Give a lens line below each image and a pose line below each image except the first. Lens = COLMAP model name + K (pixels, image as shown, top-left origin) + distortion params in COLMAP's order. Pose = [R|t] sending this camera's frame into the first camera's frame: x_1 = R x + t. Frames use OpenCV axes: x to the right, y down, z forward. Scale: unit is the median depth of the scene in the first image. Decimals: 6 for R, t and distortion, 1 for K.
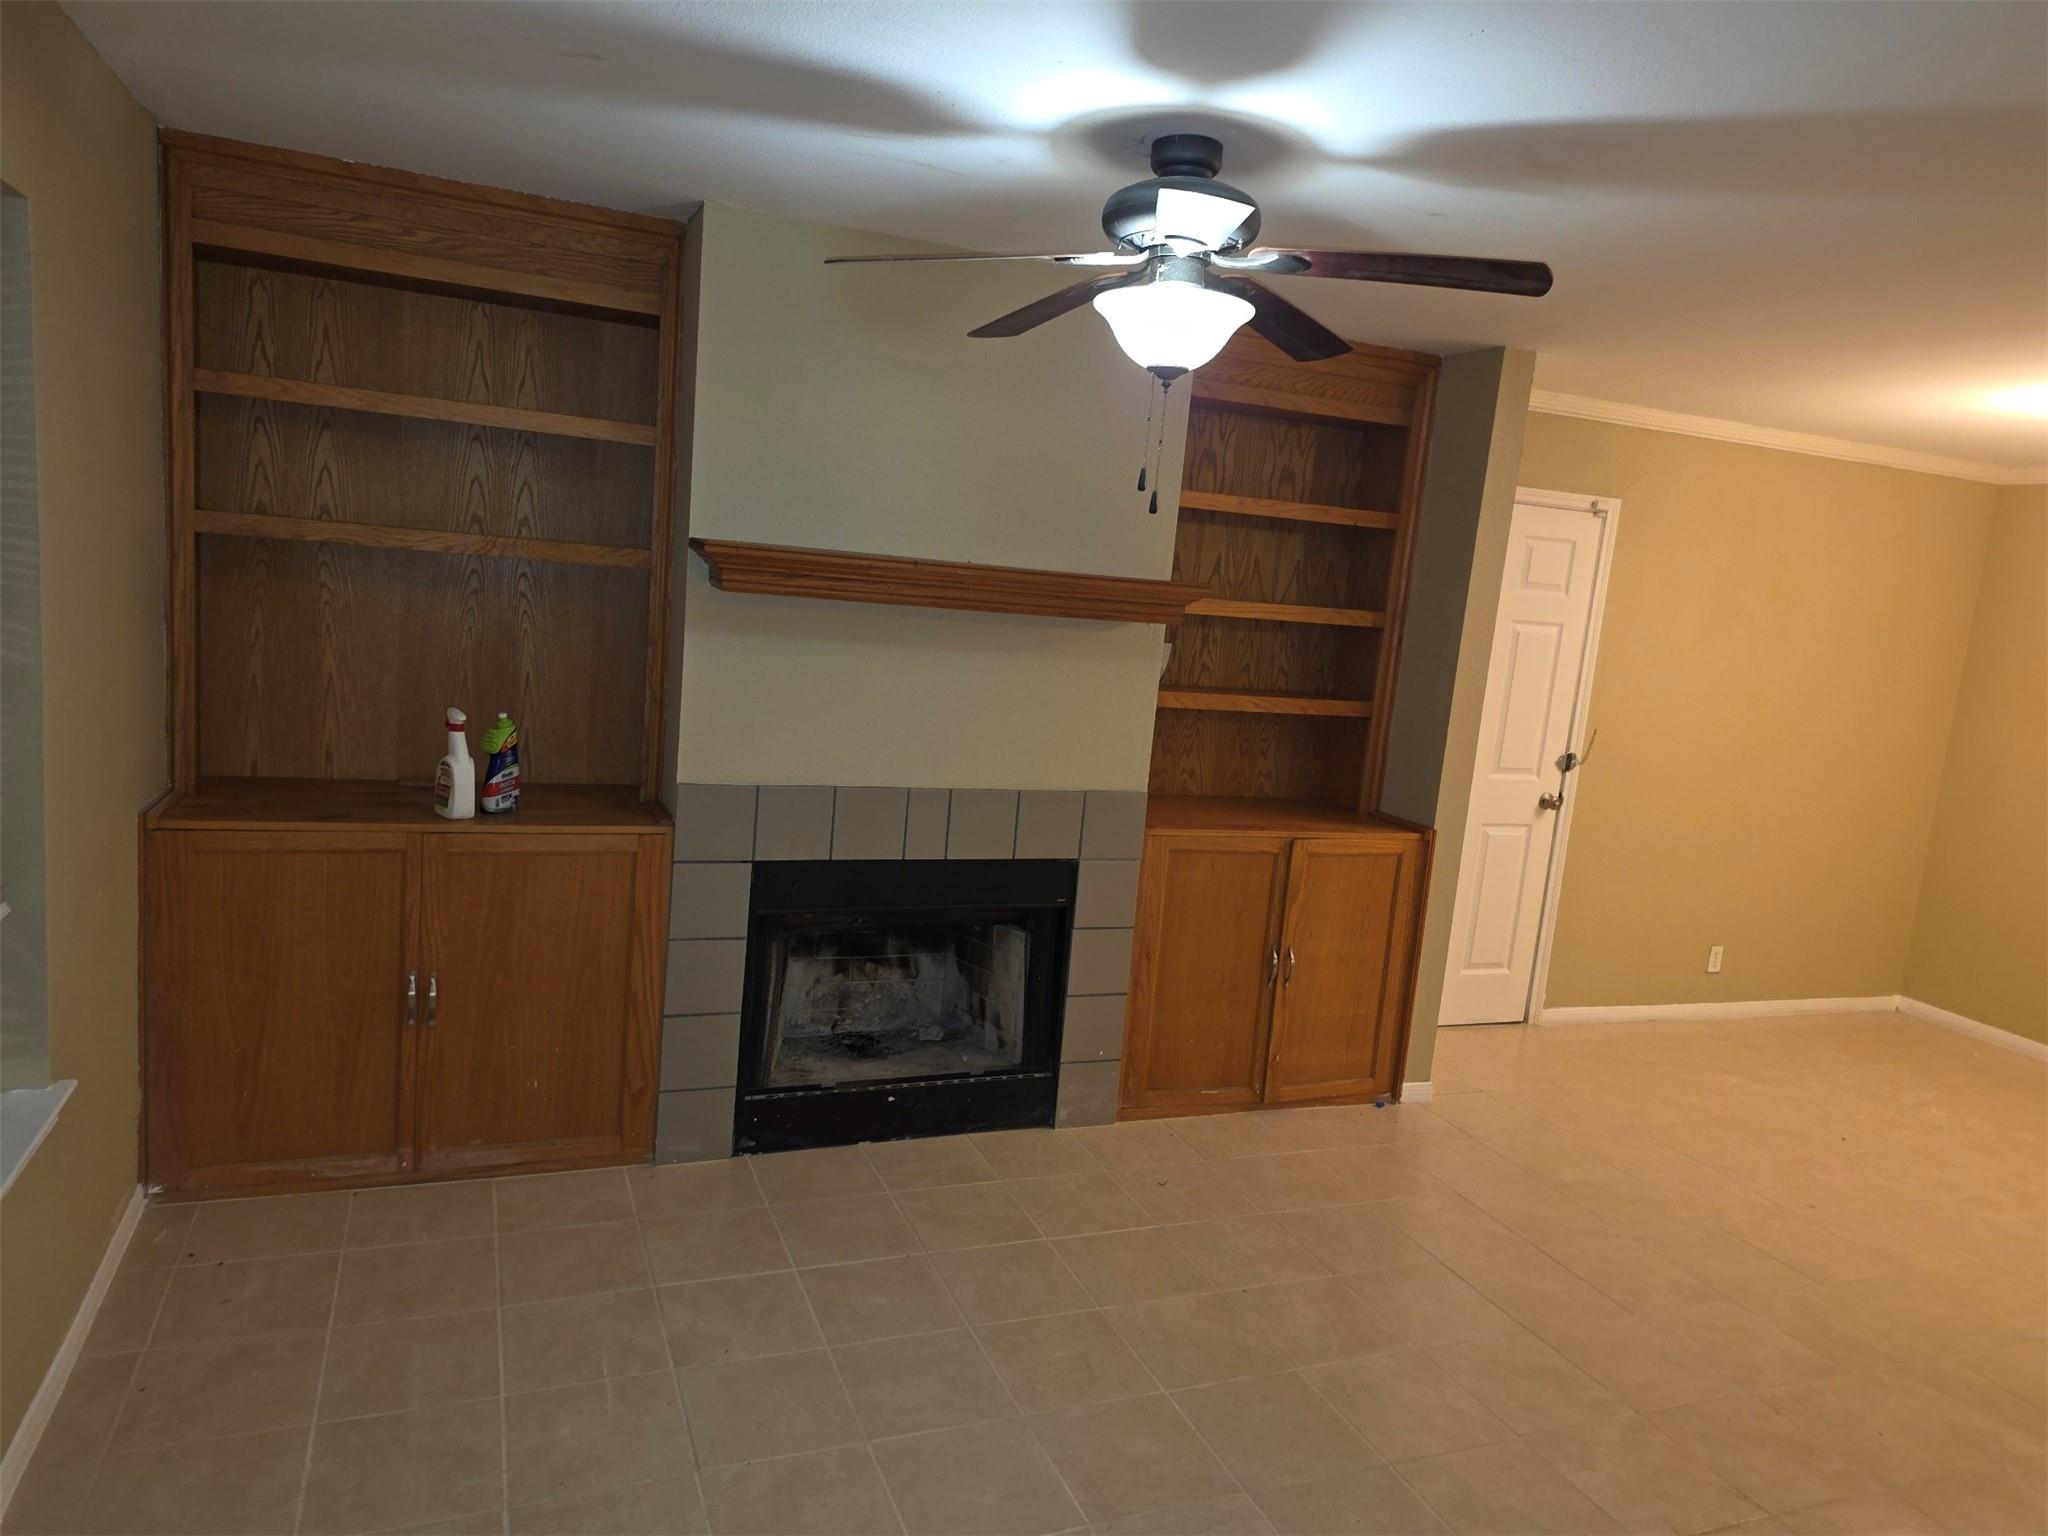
lens RADIAL K [[1329.1, 0, 1025.5], [0, 1329.1, 772.7], [0, 0, 1]] dist [0.116797, -0.142923]
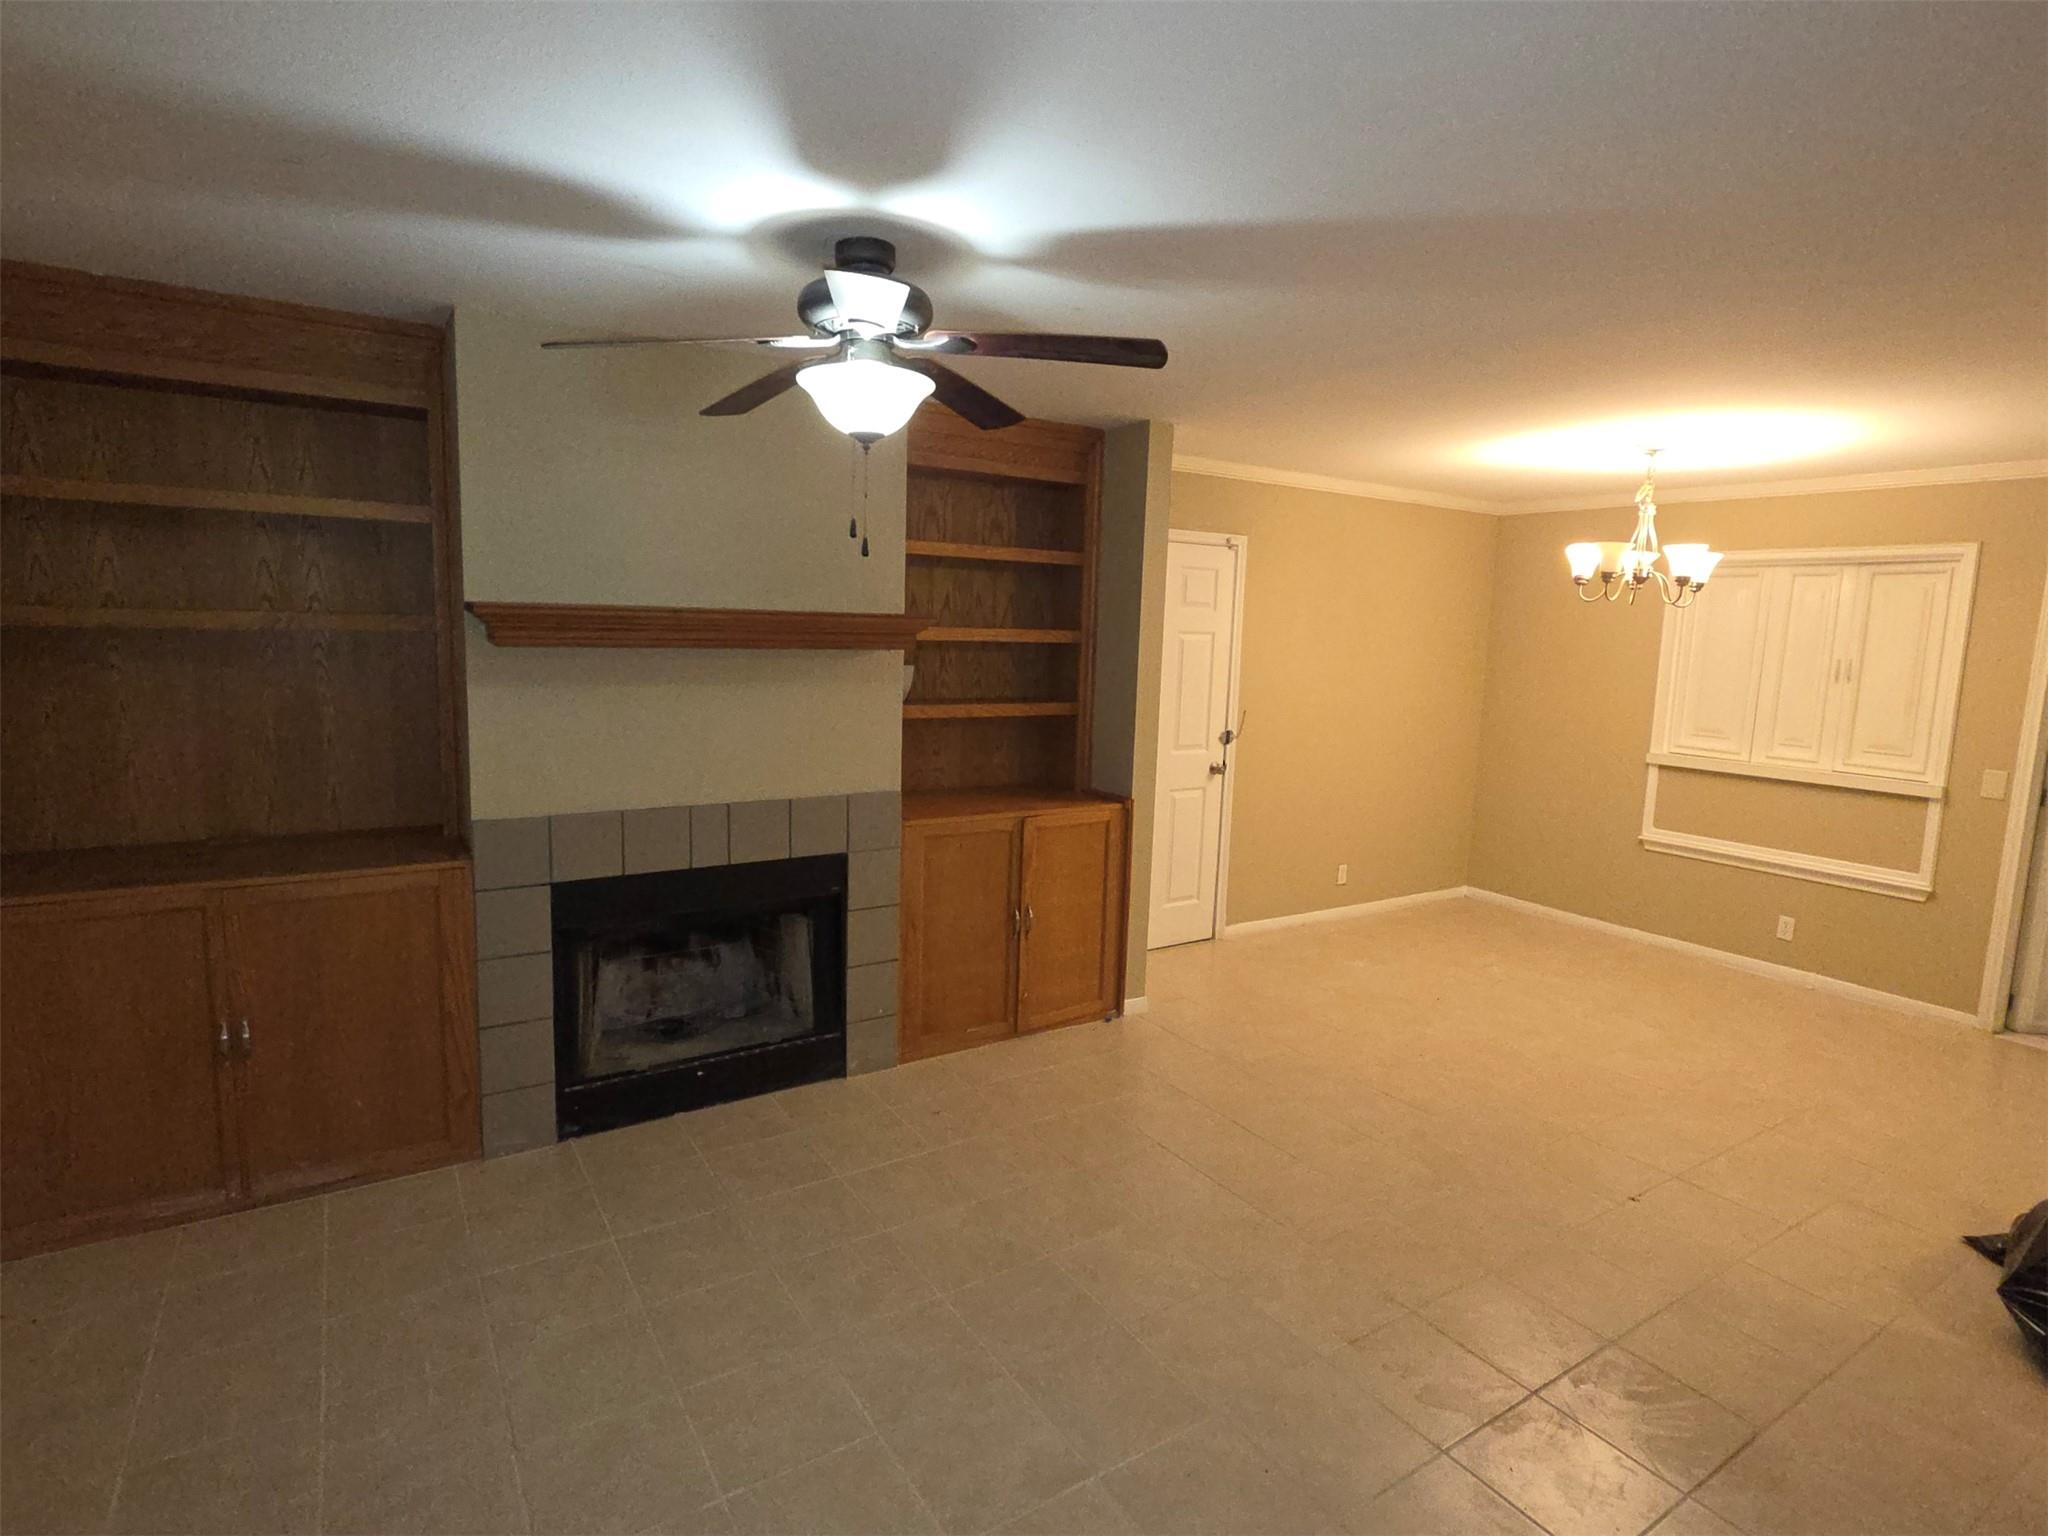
lens RADIAL K [[1044.7, 0, 1022.3], [0, 1044.7, 760.5], [0, 0, 1]] dist [-0.001528, -0.000743]
pose [[0.980530, -0.082763, 0.178078, 0.032618], [0.083929, 0.996471, 0.000989, -0.003911], [-0.177532, 0.013976, 0.984016, 0.050763]]
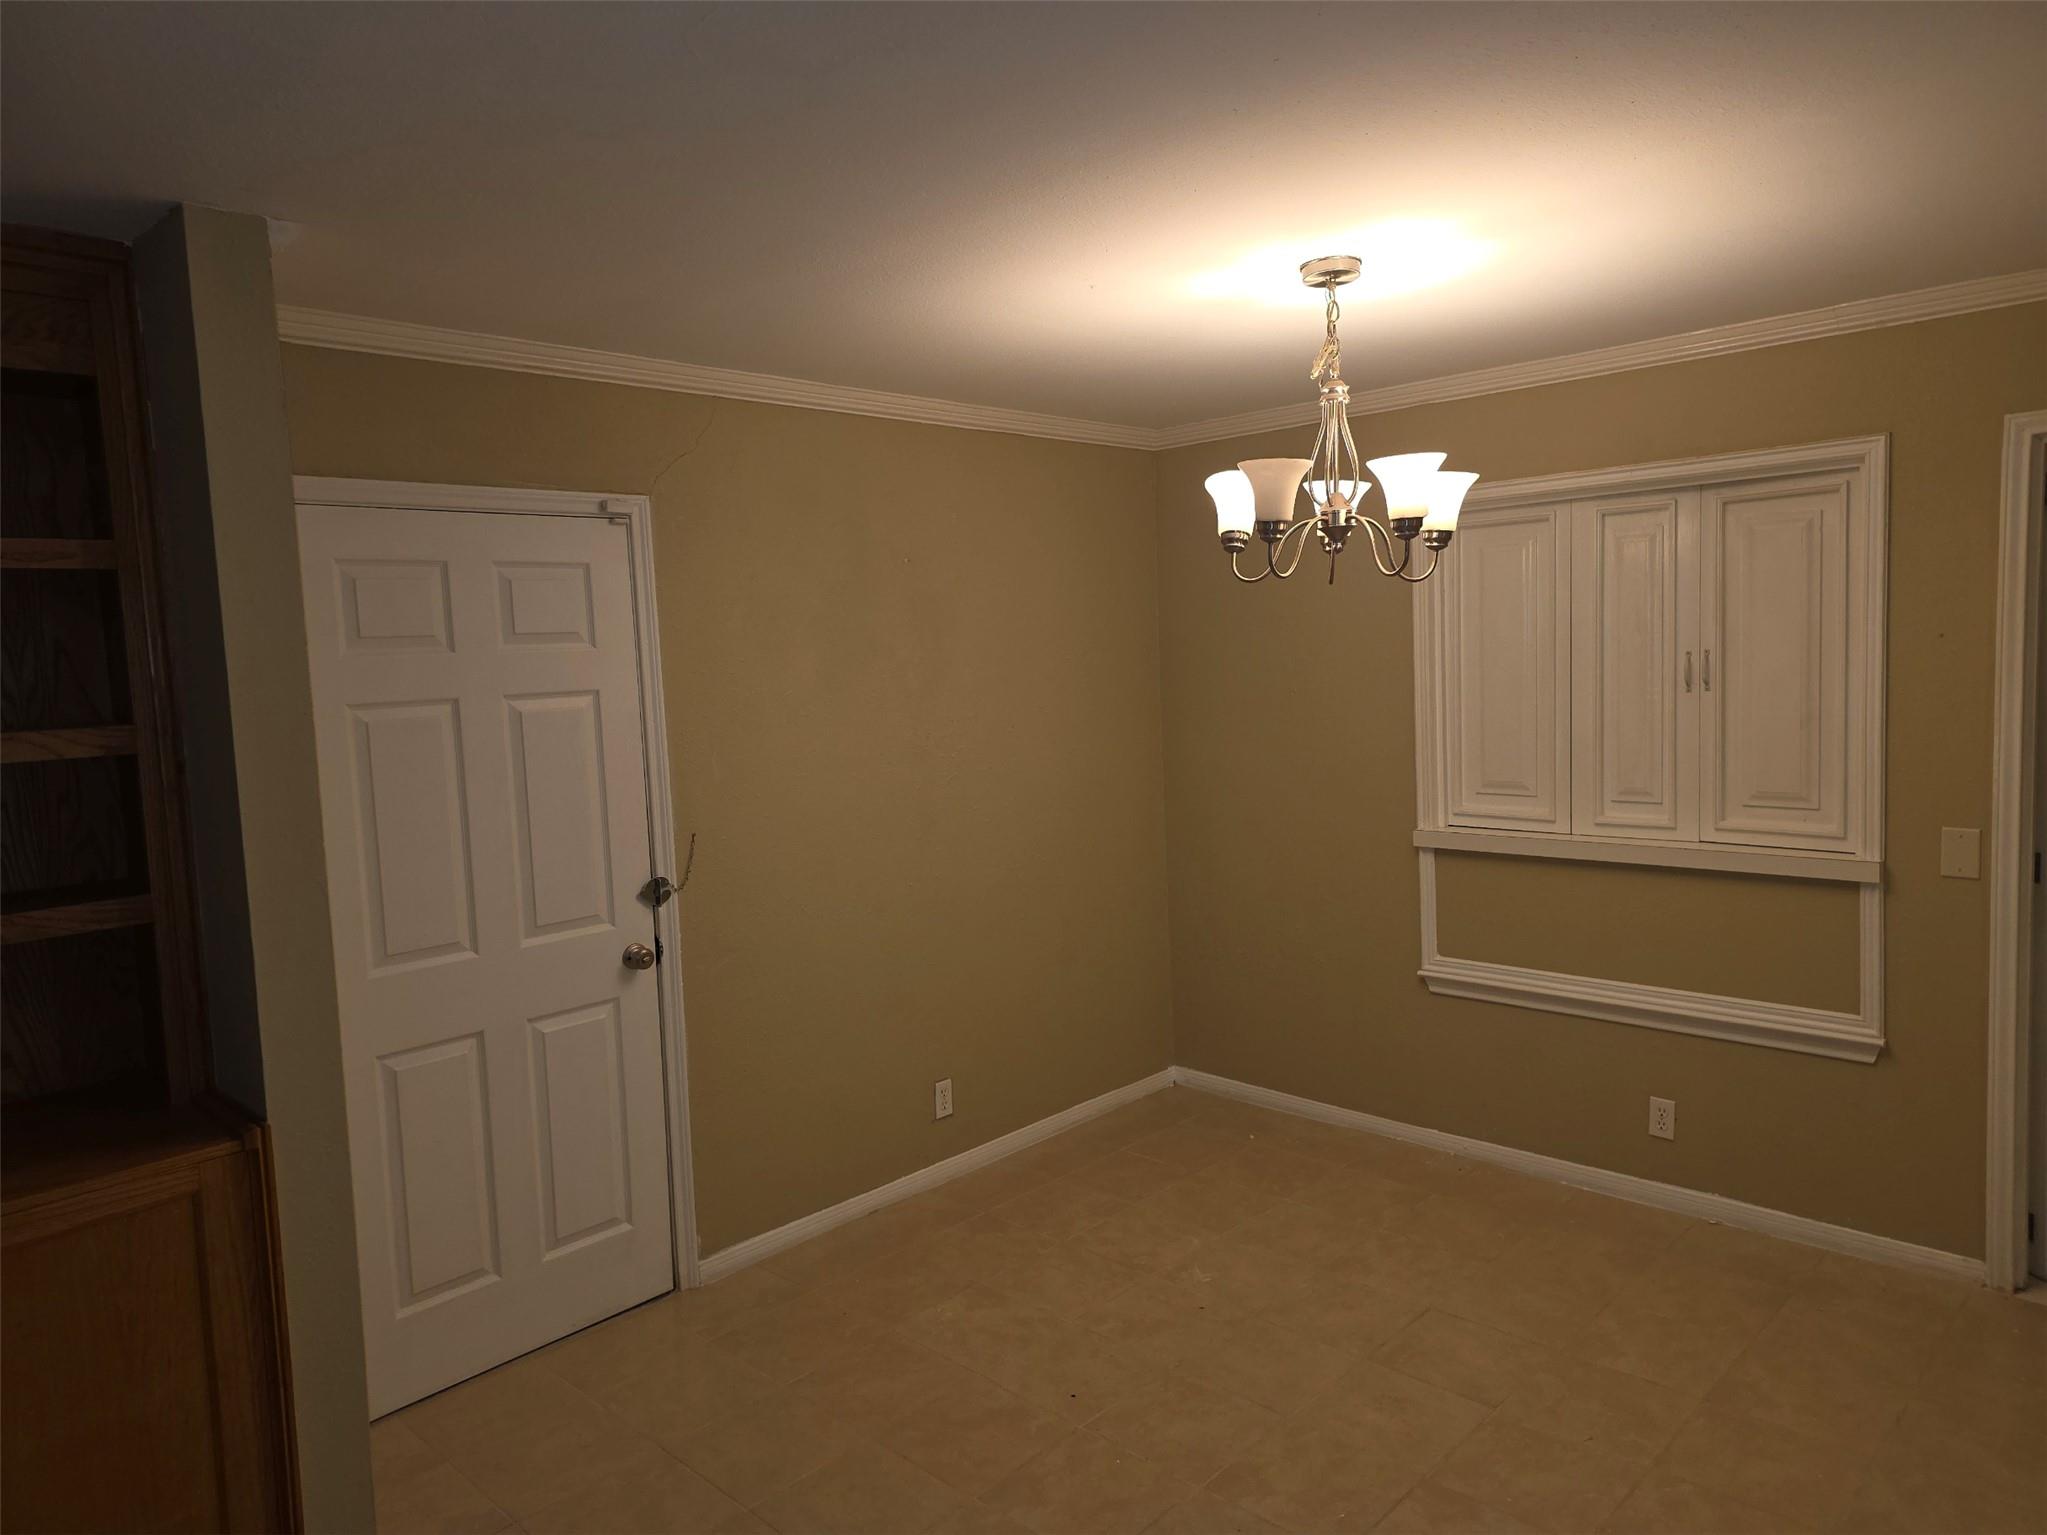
lens RADIAL K [[1356.8, 0, 1023.5], [0, 1356.8, 767.5], [0, 0, 1]] dist [0.057032, -0.033242]
pose [[0.902159, -0.164337, 0.398877, 0.404654], [0.183539, 0.982960, -0.010139, -0.036961], [-0.390414, 0.082357, 0.916948, 0.408774]]
